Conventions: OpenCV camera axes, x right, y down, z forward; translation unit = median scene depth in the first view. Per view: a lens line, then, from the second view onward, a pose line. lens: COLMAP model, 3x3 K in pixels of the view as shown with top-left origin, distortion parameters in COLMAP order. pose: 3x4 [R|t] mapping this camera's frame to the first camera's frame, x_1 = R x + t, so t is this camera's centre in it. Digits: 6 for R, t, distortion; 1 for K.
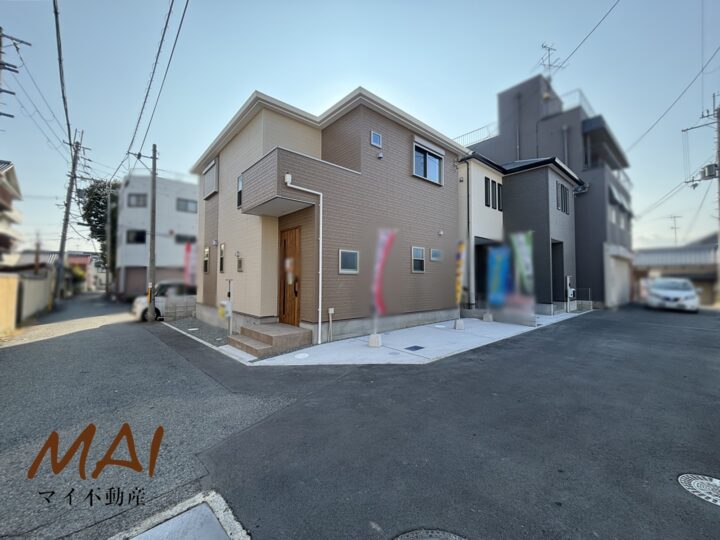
lens RADIAL K [[293.1, 0, 360.0], [0, 293.1, 270.0], [0, 0, 1]] dist [-0.001013, 0.000245]
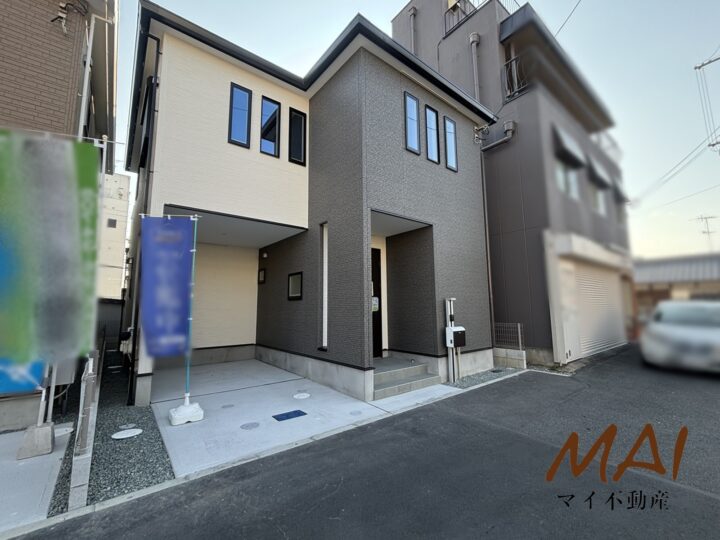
lens RADIAL K [[306.9, 0, 360.0], [0, 306.9, 270.0], [0, 0, 1]] dist [-0.001214, -0.000183]
pose [[0.998918, -0.019400, -0.042266, 0.536612], [0.015621, 0.995999, -0.087991, 0.014342], [0.043804, 0.087236, 0.995224, 0.469553]]
